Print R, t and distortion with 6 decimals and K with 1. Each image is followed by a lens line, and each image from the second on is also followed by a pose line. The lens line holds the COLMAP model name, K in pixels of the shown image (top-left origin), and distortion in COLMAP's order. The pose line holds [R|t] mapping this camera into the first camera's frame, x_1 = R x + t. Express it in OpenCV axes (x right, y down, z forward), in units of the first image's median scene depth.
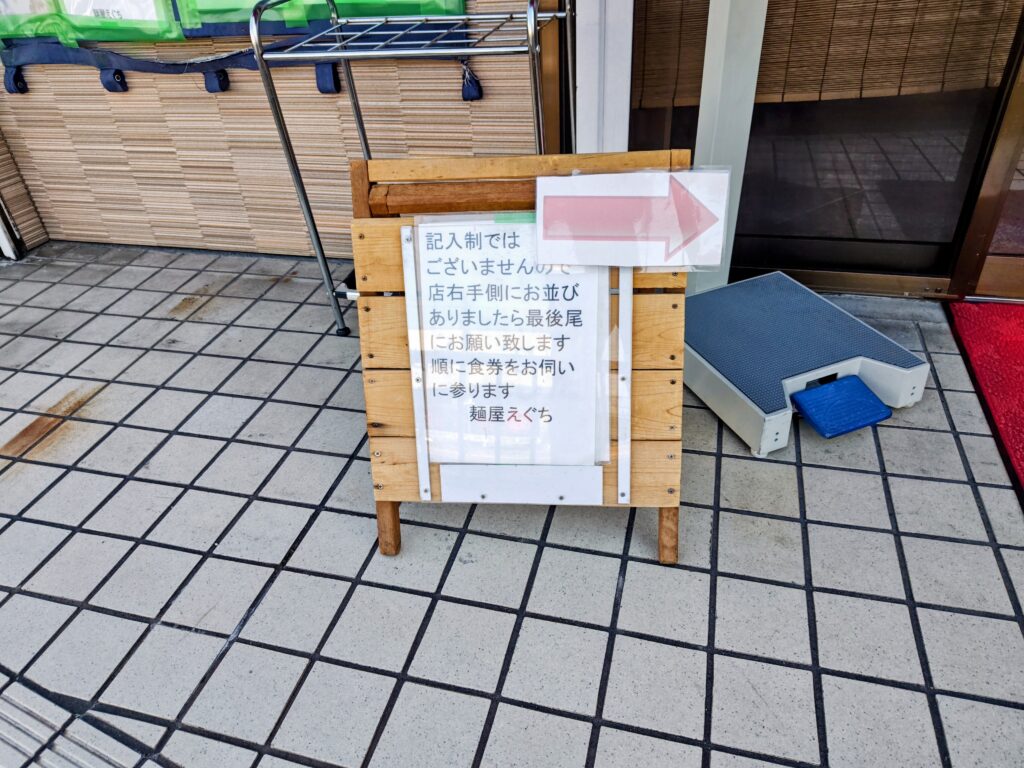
lens RADIAL K [[713.8, 0, 510.2], [0, 713.8, 384.5], [0, 0, 1]] dist [0.007071, 0.004093]
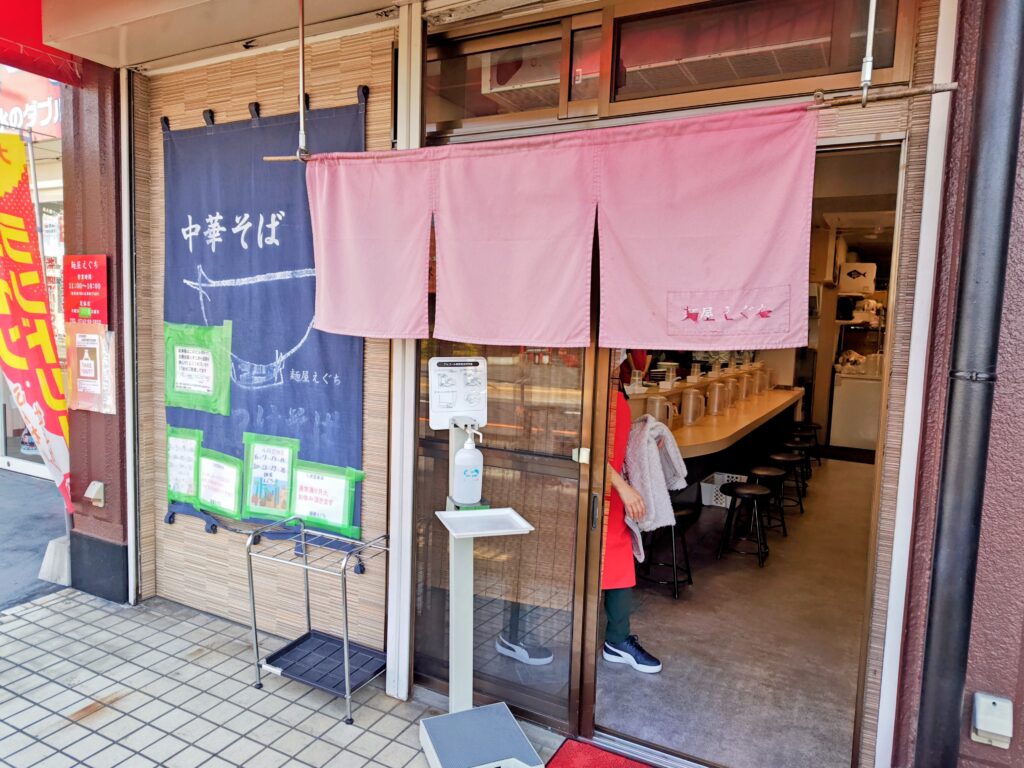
lens RADIAL K [[713.8, 0, 511.2], [0, 713.8, 384.2], [0, 0, 1]] dist [0.007071, 0.004093]
pose [[0.971515, 0.111242, -0.209248, 0.631706], [-0.197292, 0.868824, -0.454115, -0.036293], [0.131283, 0.482462, 0.866023, -0.804758]]
